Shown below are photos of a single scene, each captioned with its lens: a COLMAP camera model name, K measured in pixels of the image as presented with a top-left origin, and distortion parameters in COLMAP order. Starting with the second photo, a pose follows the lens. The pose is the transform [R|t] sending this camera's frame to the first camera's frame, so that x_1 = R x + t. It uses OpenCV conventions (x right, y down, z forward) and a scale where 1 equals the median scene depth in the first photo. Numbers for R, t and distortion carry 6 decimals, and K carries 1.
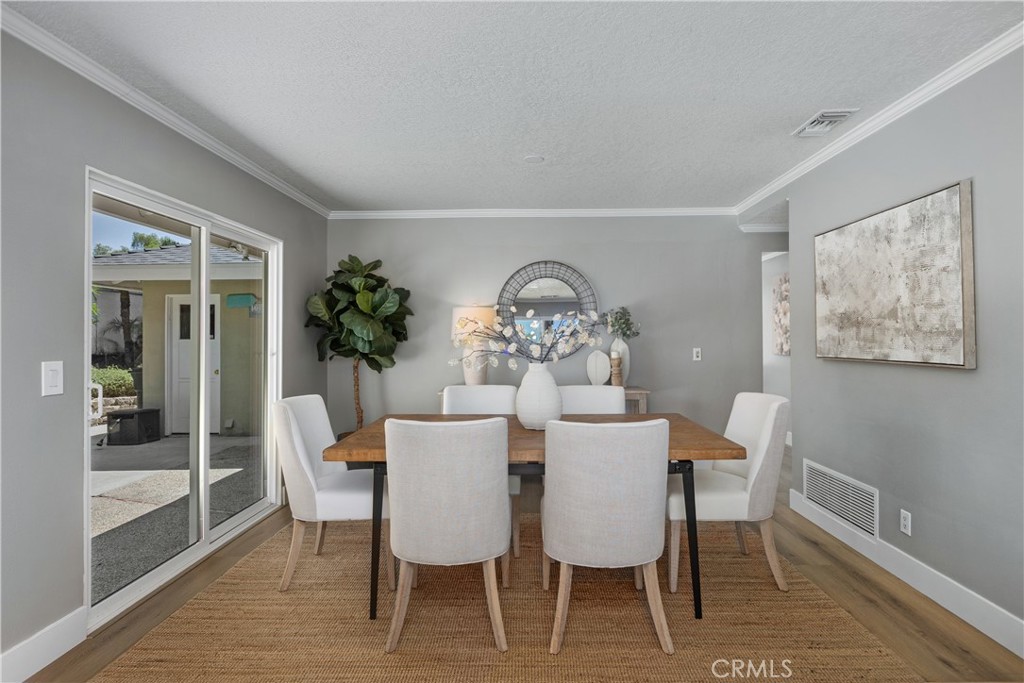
lens RADIAL K [[525.1, 0, 509.7], [0, 525.1, 337.2], [0, 0, 1]] dist [0.000607, 0.000134]
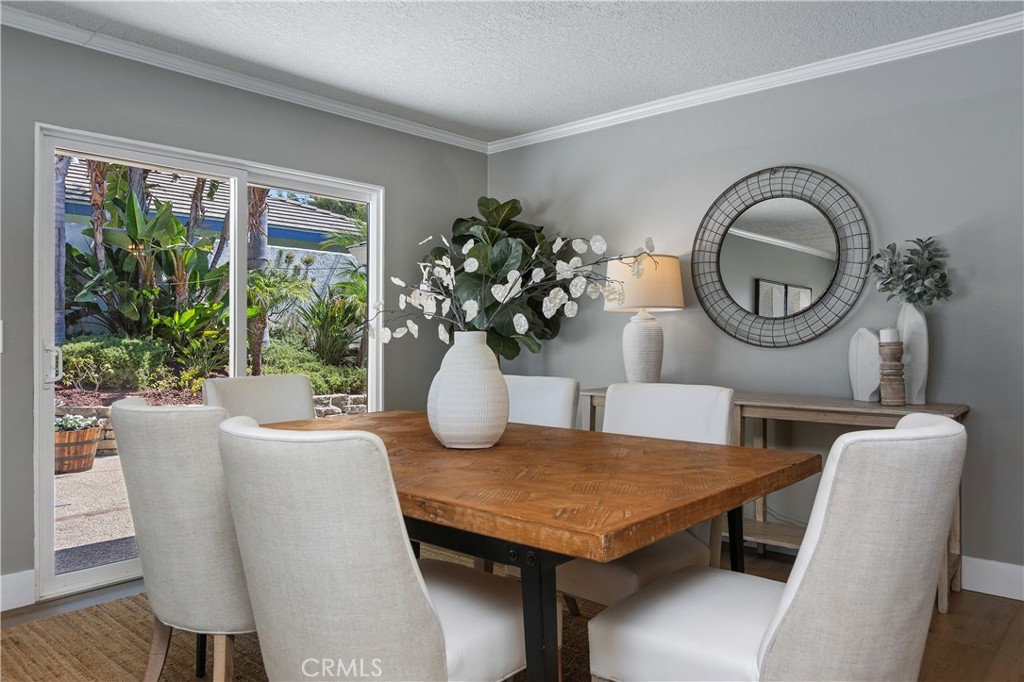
lens RADIAL K [[699.5, 0, 512.1], [0, 699.5, 337.7], [0, 0, 1]] dist [-0.010299, 0.004688]
pose [[0.774790, 0.007367, -0.632175, 0.359404], [-0.001890, 0.999955, 0.009336, 0.030847], [0.632215, -0.006039, 0.774769, 0.280237]]
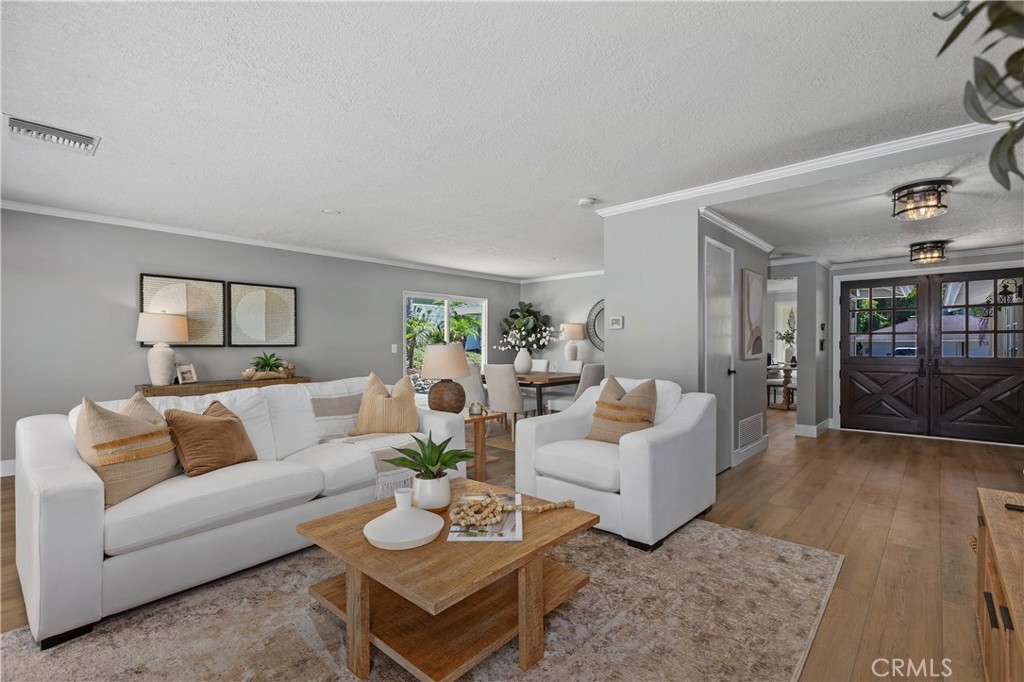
lens RADIAL K [[460.0, 0, 517.5], [0, 460.0, 344.2], [0, 0, 1]] dist [0.001210, -0.000590]
pose [[0.771024, 0.004604, -0.636789, 0.948869], [-0.000803, 0.999980, 0.006257, 0.009084], [0.636806, -0.004313, 0.771012, -0.507327]]
